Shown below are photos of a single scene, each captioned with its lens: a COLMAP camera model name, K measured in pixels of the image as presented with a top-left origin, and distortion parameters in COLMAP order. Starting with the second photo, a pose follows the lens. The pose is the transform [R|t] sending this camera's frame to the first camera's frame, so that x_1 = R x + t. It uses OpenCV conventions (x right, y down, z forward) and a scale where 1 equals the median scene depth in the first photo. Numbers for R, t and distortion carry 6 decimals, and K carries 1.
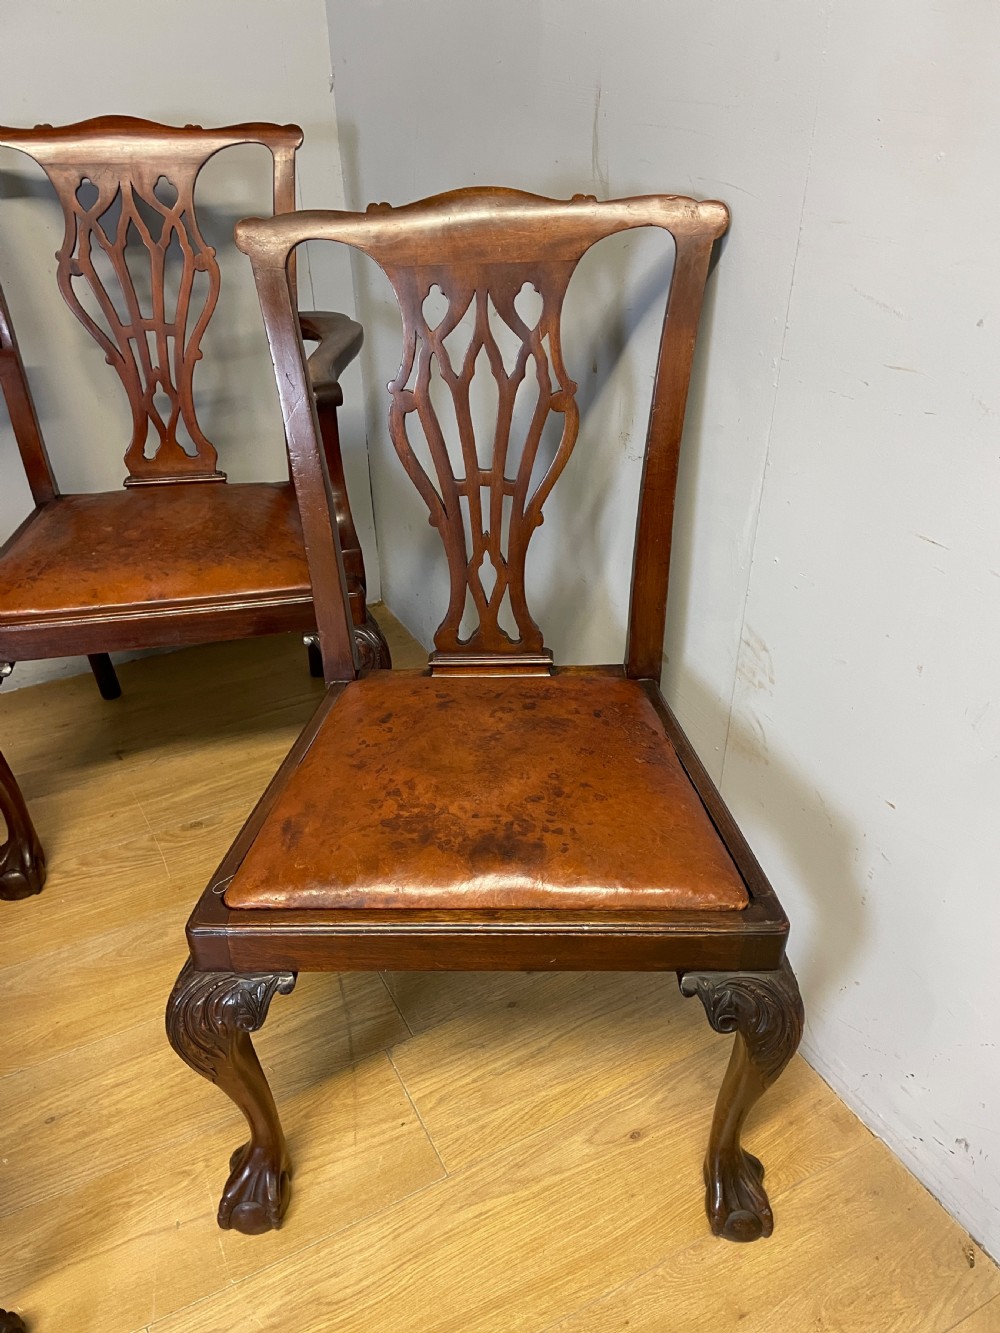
lens RADIAL K [[1008.6, 0, 509.6], [0, 1008.6, 674.5], [0, 0, 1]] dist [0.092839, -0.115469]
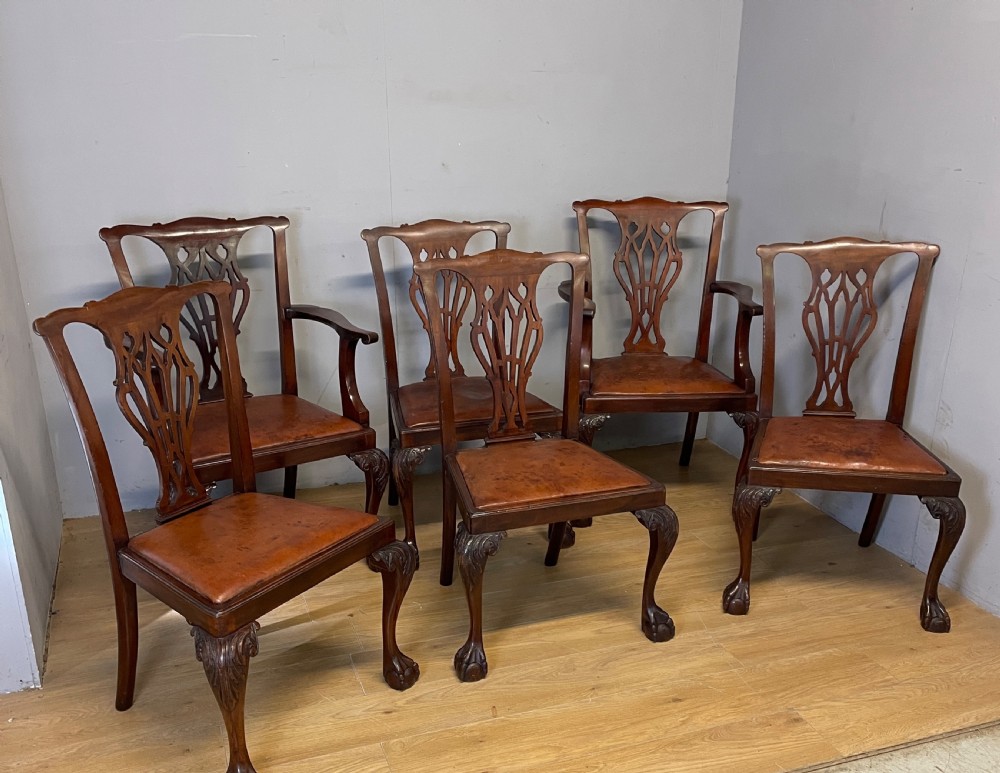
lens RADIAL K [[1008.7, 0, 504.5], [0, 1008.7, 465.8], [0, 0, 1]] dist [0.069515, 0.000000]
pose [[0.990289, 0.067075, -0.121769, -0.504956], [-0.088271, 0.980061, -0.178014, 0.636466], [0.107401, 0.187034, 0.976465, -1.515266]]
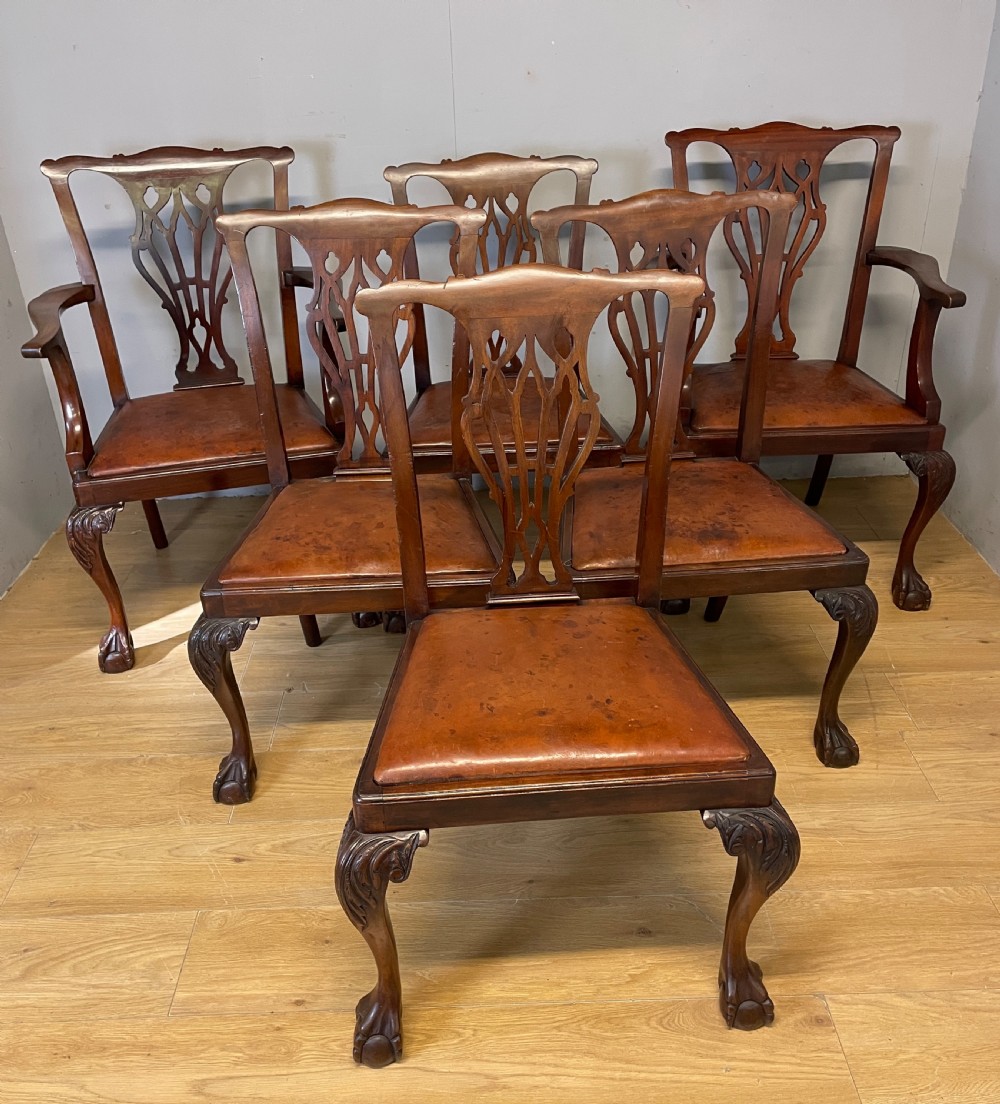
lens RADIAL K [[1015.3, 0, 493.1], [0, 1015.3, 540.3], [0, 0, 1]] dist [0.039232, 0.000000]
pose [[0.893334, 0.205632, -0.399587, -0.122014], [-0.223751, 0.974645, 0.001337, 0.243309], [0.389730, 0.088213, 0.916694, -0.736661]]
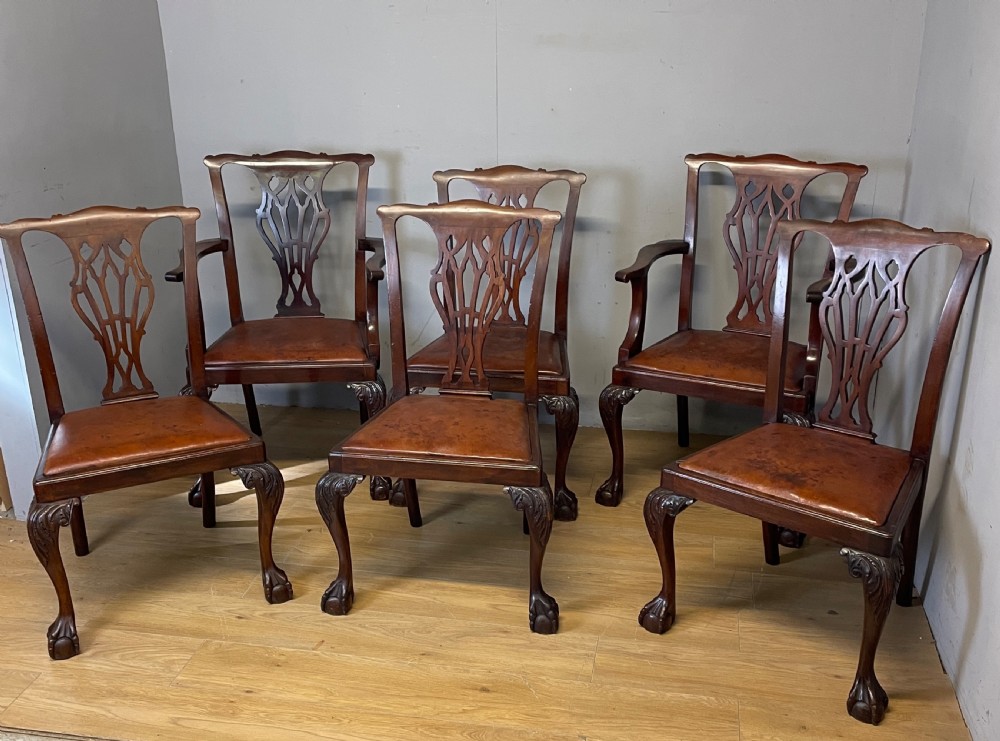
lens RADIAL K [[1057.2, 0, 480.6], [0, 1057.2, 414.8], [0, 0, 1]] dist [0.079457, 0.000000]
pose [[0.770686, 0.237499, -0.591301, 0.694591], [-0.335008, 0.940370, -0.058936, 0.332331], [0.542045, 0.243512, 0.804294, -1.143741]]
